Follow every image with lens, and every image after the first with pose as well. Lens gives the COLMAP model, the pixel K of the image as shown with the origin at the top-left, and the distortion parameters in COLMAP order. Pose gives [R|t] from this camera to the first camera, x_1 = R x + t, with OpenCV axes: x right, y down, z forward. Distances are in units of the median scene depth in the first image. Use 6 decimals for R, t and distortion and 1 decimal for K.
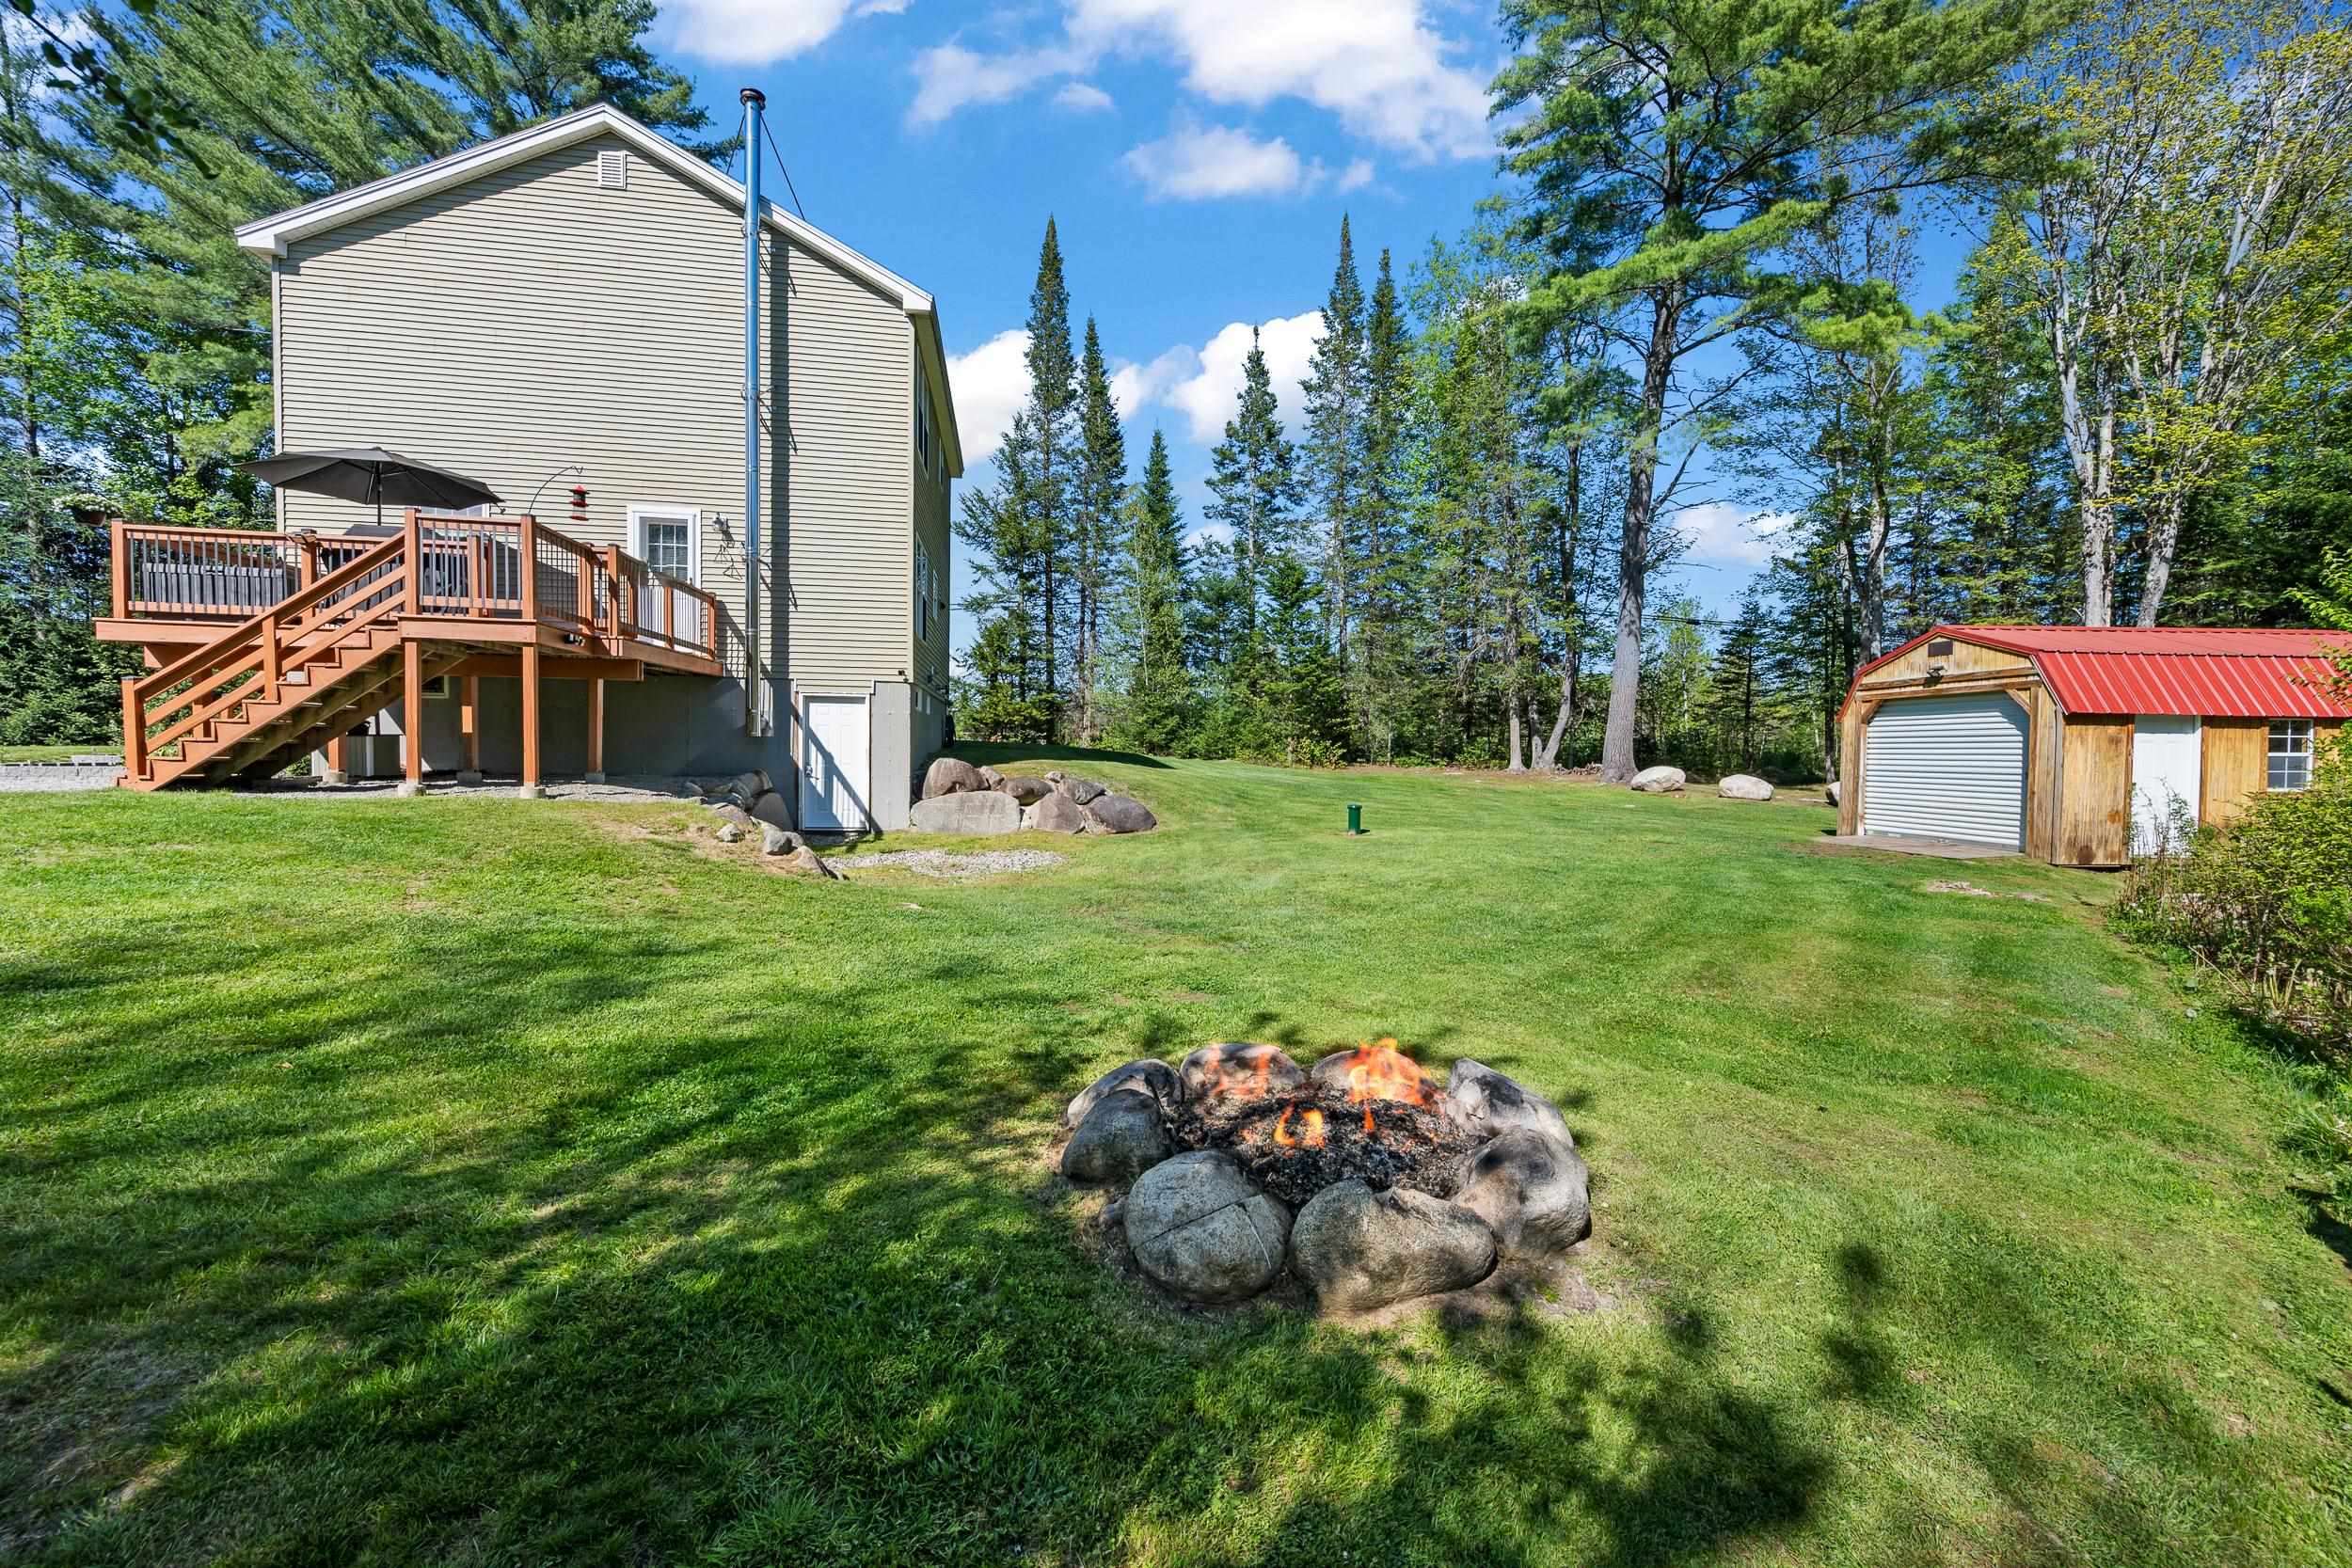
lens RADIAL K [[930.6, 0, 1178.2], [0, 930.6, 754.8], [0, 0, 1]] dist [0.001351, 0.000050]
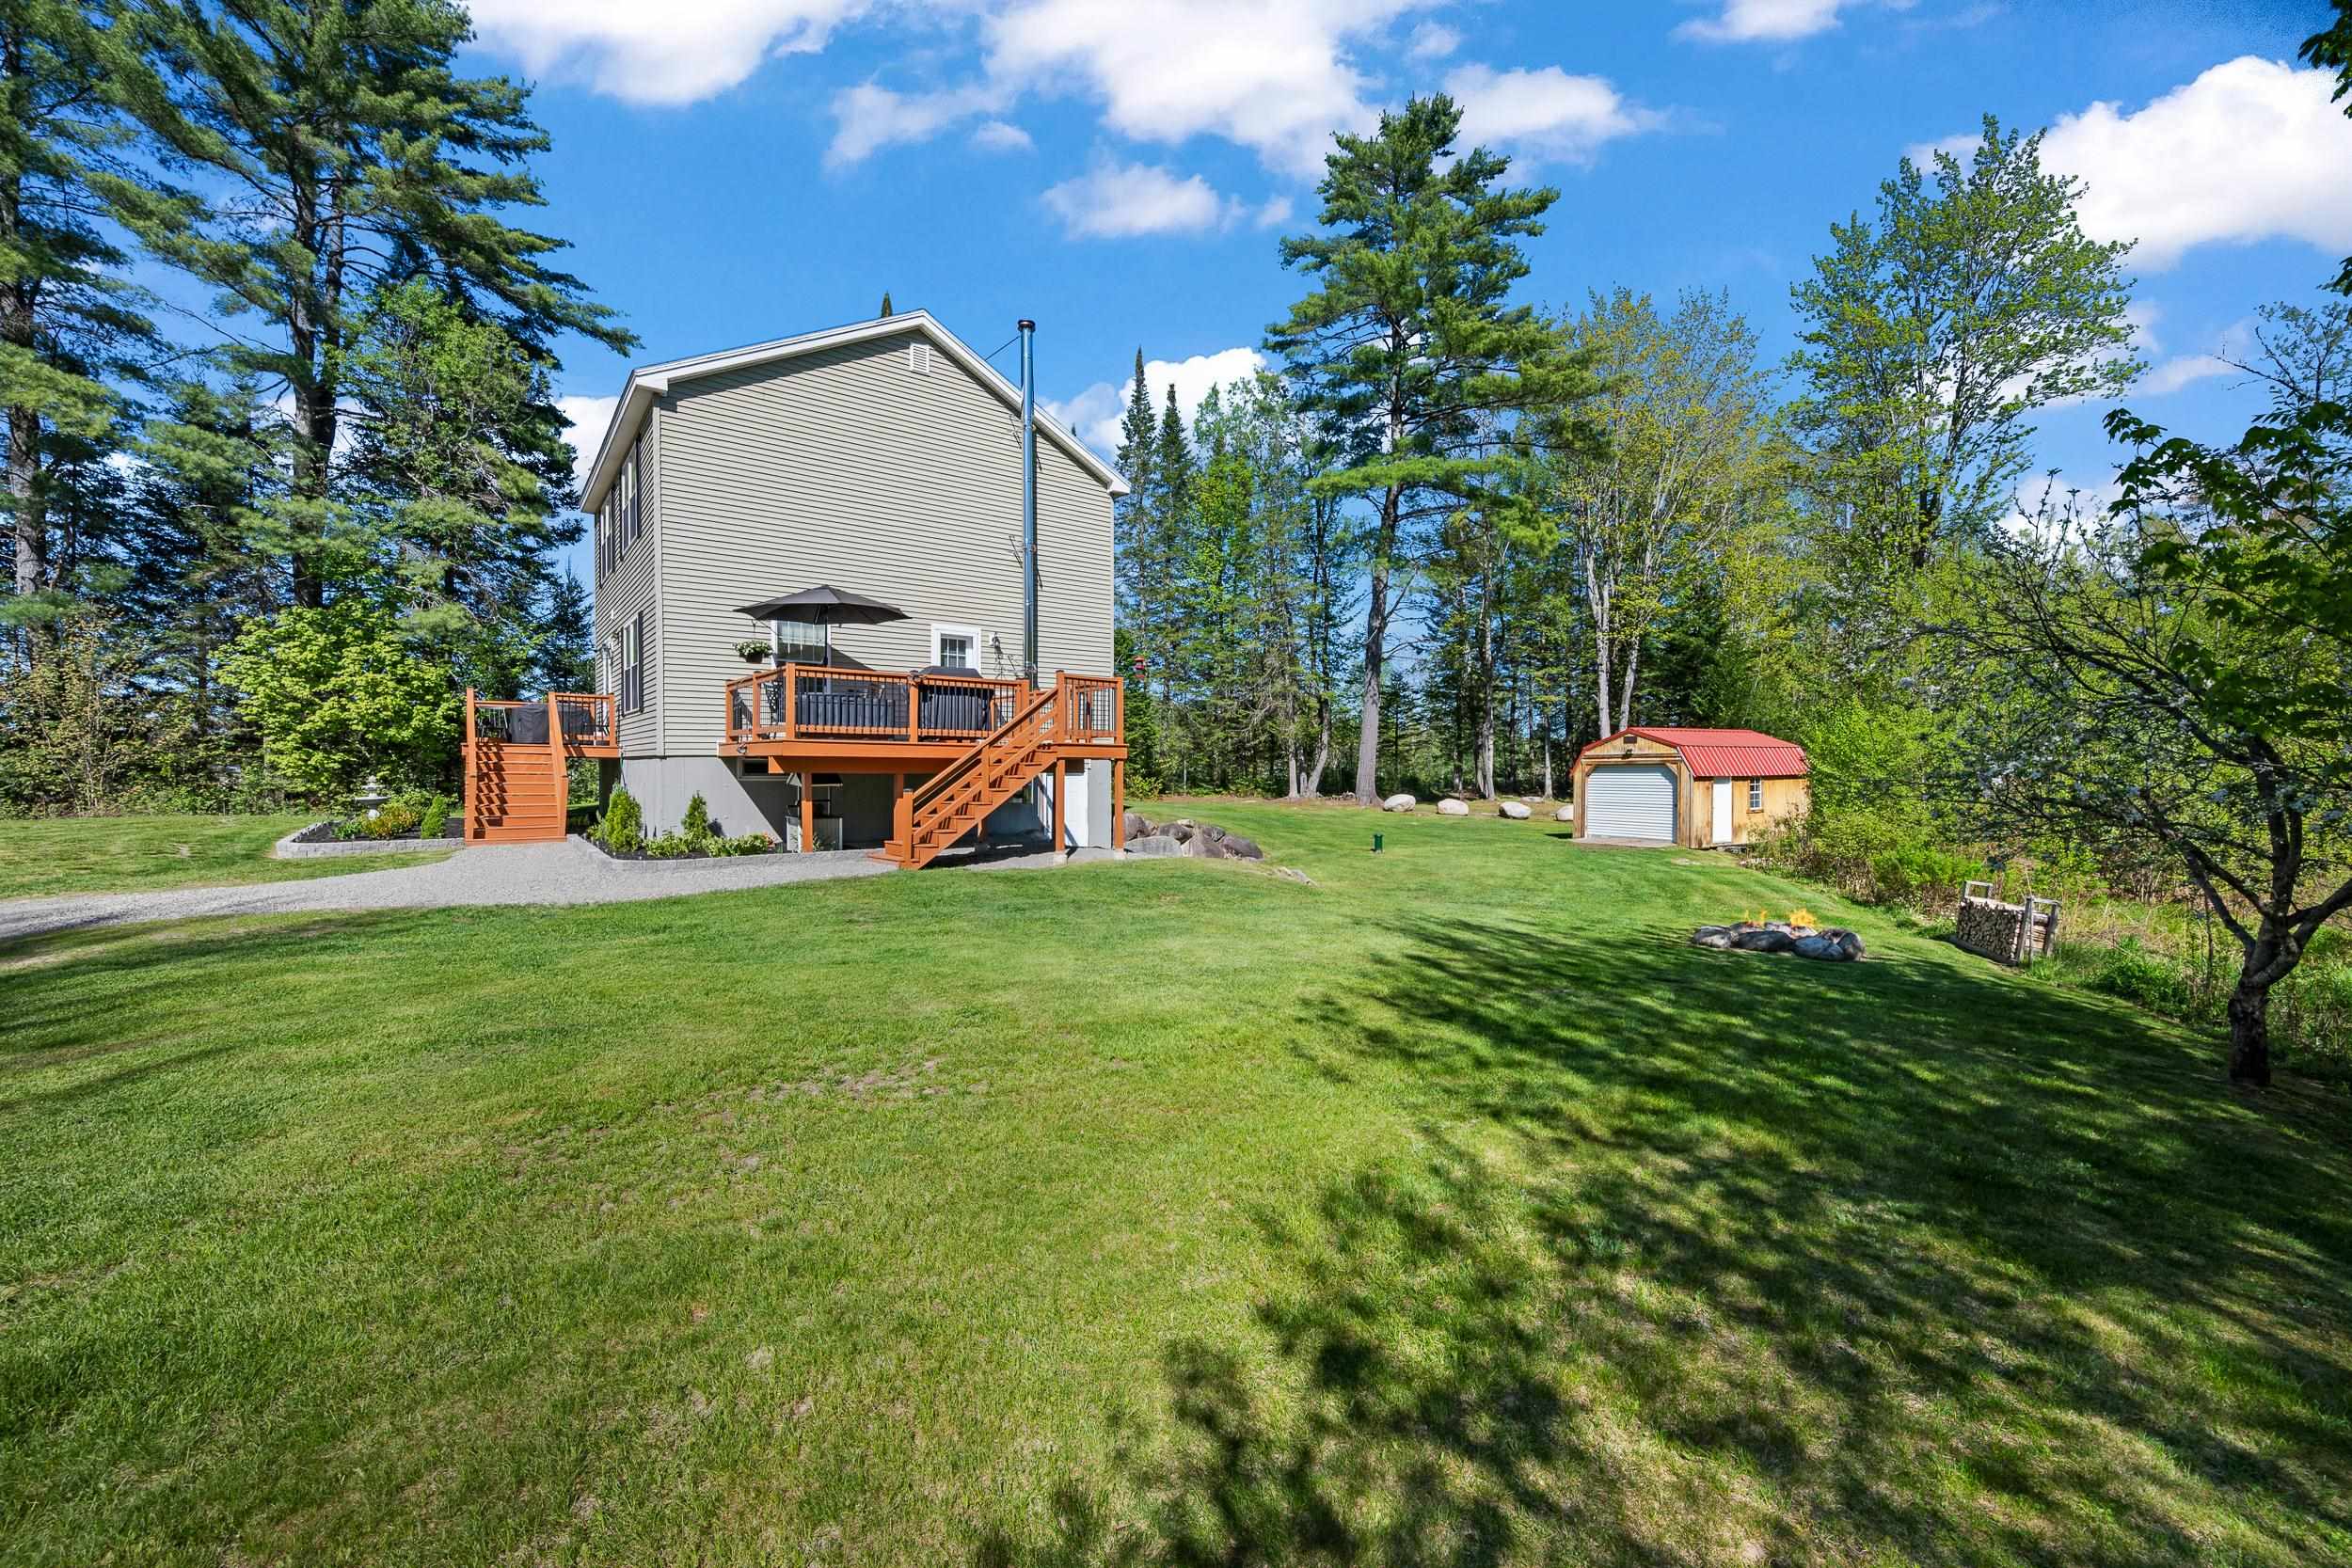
lens RADIAL K [[917.5, 0, 1179.9], [0, 917.5, 771.2], [0, 0, 1]] dist [0.000948, 0.000434]
pose [[0.889378, -0.015622, 0.456906, -0.829905], [0.014484, 0.999877, 0.005992, -0.068258], [-0.456943, 0.001289, 0.889495, -0.254903]]
